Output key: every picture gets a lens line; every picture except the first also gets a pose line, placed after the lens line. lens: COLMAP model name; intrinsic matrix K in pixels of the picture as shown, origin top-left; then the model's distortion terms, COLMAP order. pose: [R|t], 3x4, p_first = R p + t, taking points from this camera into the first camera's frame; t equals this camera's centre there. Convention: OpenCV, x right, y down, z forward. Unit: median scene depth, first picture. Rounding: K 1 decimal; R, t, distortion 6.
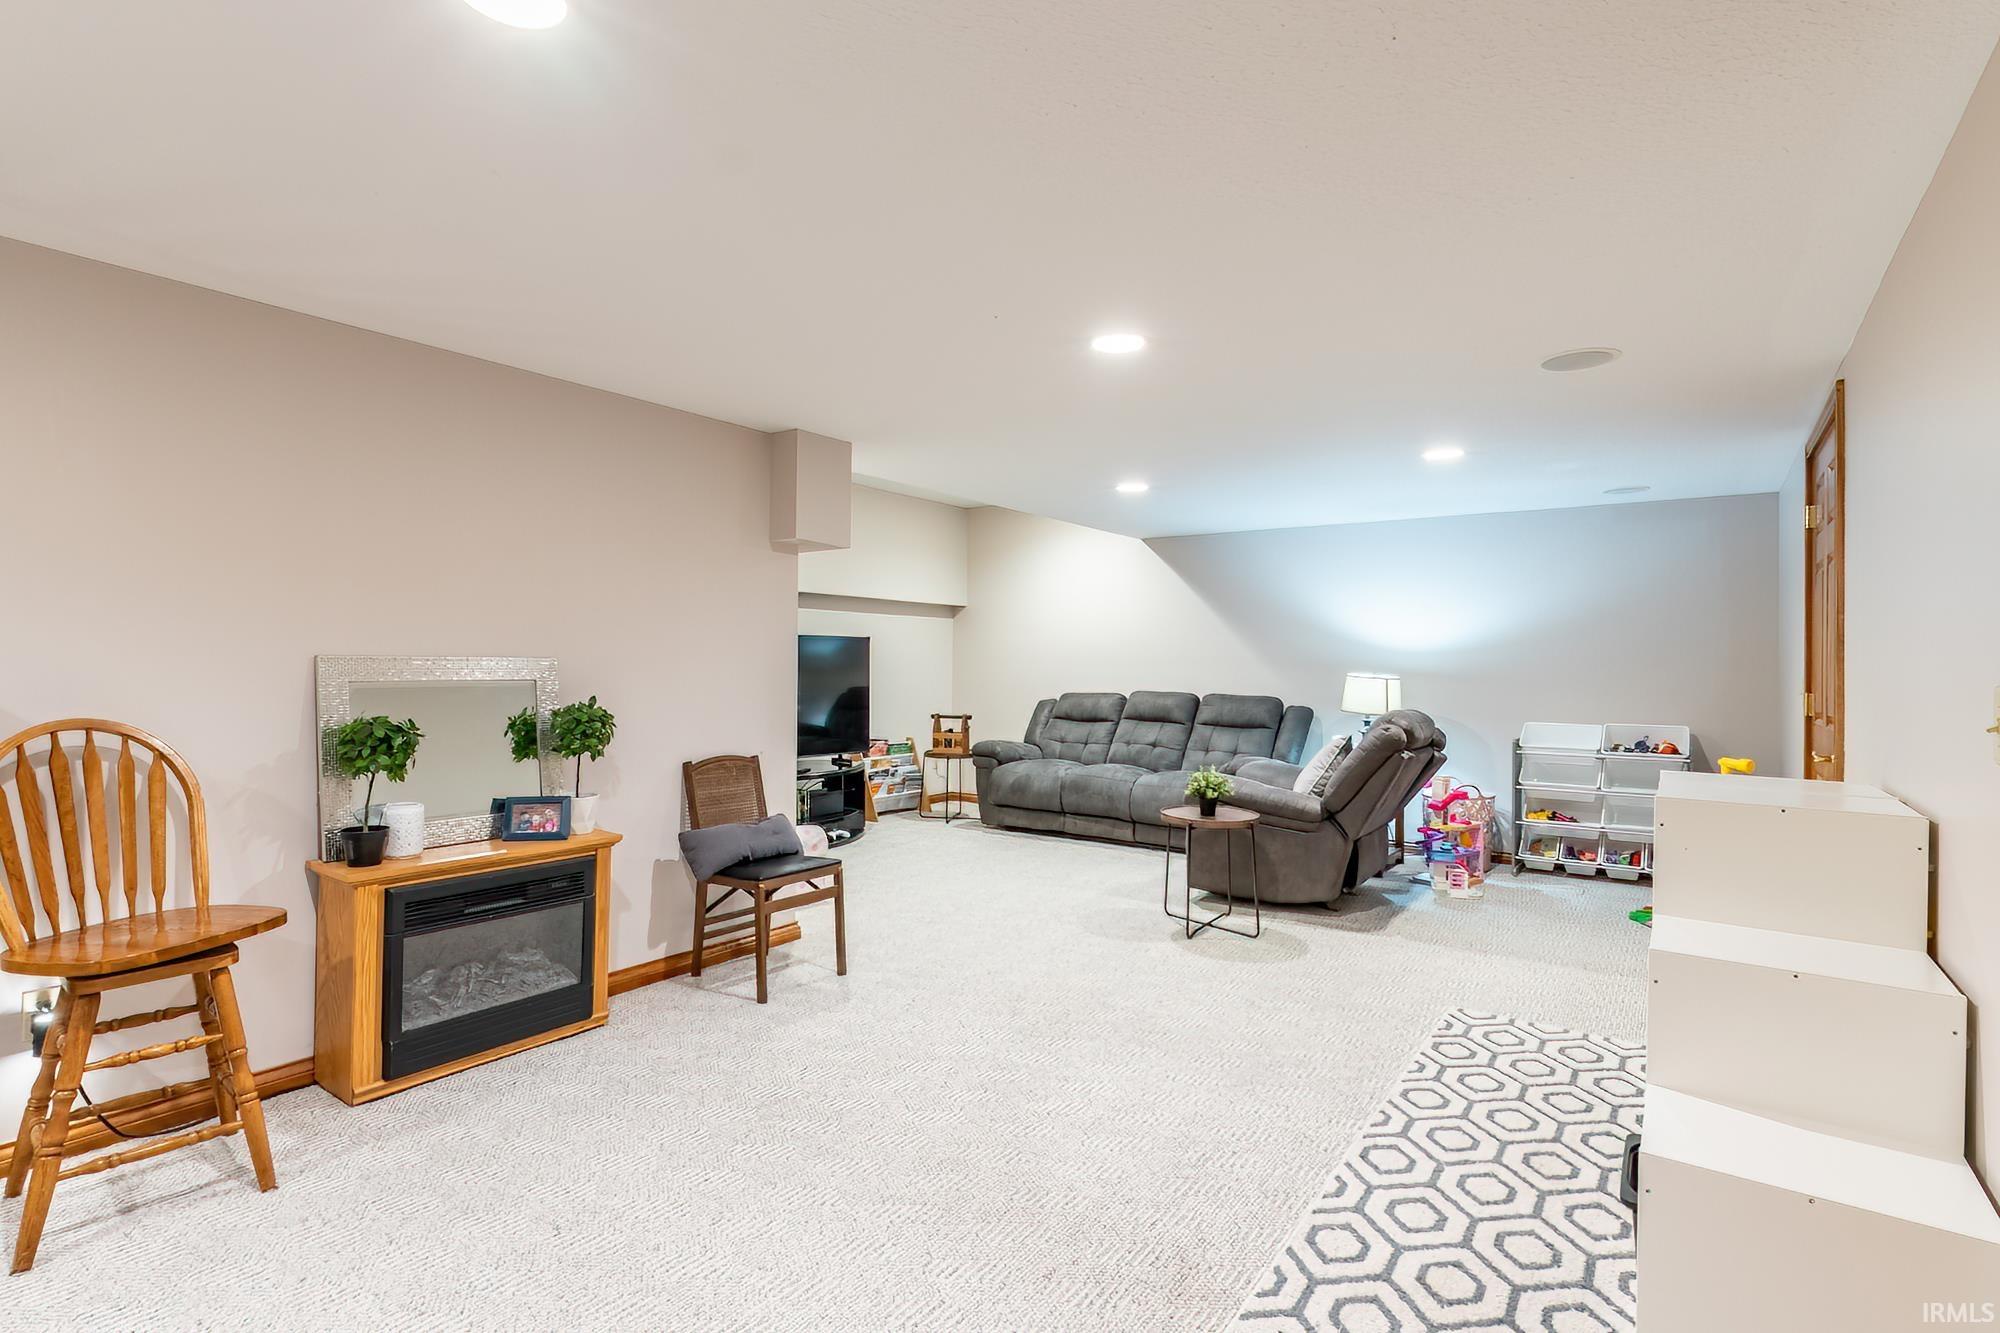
lens RADIAL K [[962.9, 0, 1003.3], [0, 962.9, 661.1], [0, 0, 1]] dist [0.003106, -0.003276]
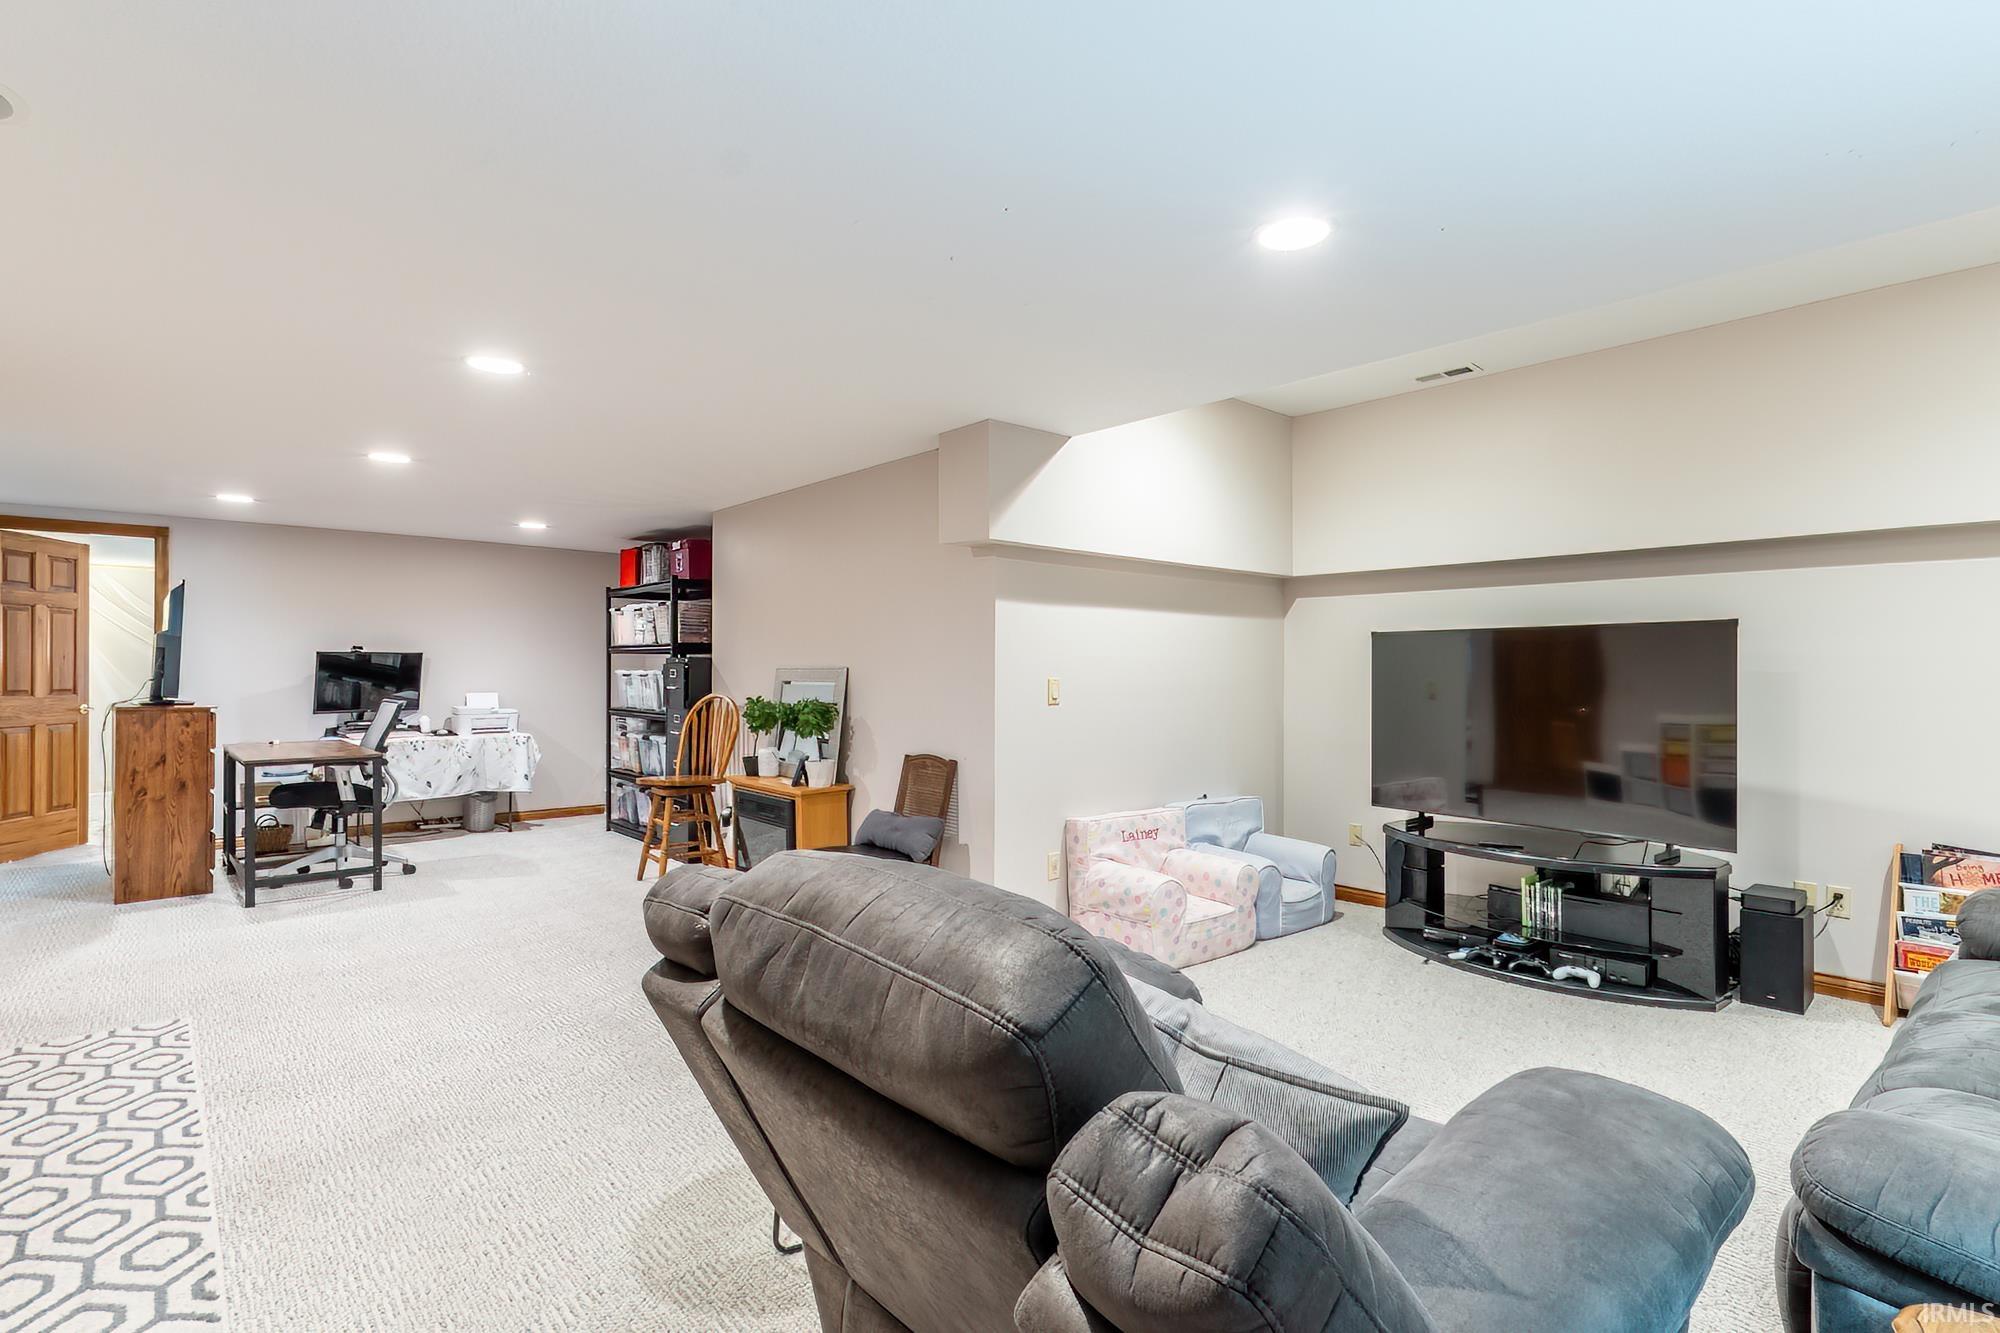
lens RADIAL K [[962.9, 0, 1004.1], [0, 962.9, 667.2], [0, 0, 1]] dist [0.003106, -0.003276]
pose [[-0.229047, -0.010928, -0.973354, 0.419503], [-0.000892, 0.999939, -0.011016, 0.004923], [0.973415, -0.001655, -0.229043, 0.732290]]
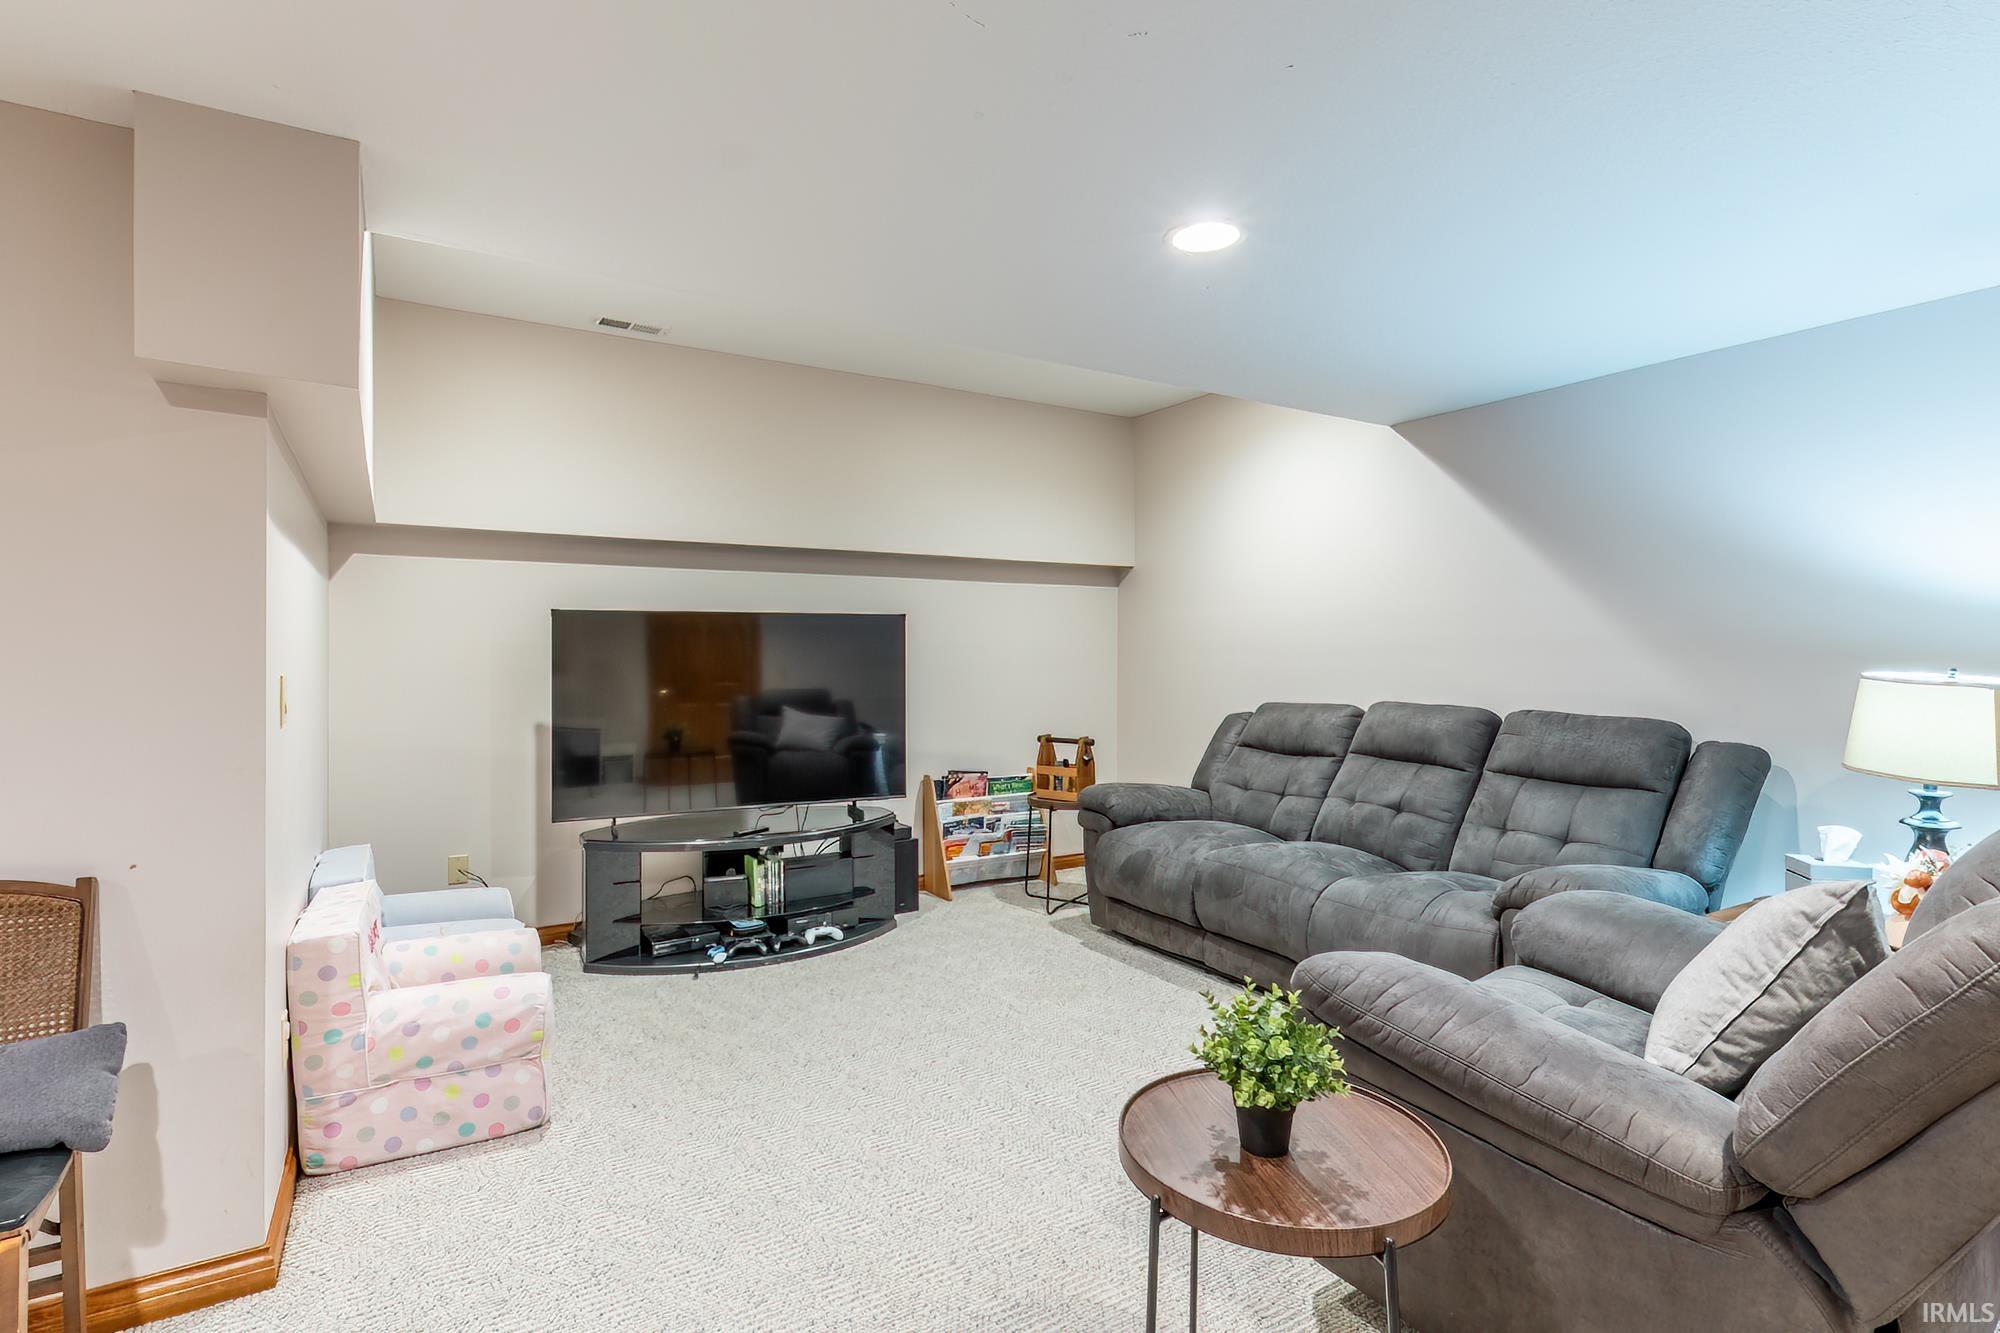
lens RADIAL K [[962.9, 0, 998.7], [0, 962.9, 655.4], [0, 0, 1]] dist [0.003106, -0.003276]
pose [[0.919755, -0.011687, -0.392319, 0.162122], [0.012857, 0.999917, 0.000356, 0.002007], [0.392282, -0.005371, 0.919829, 0.435068]]
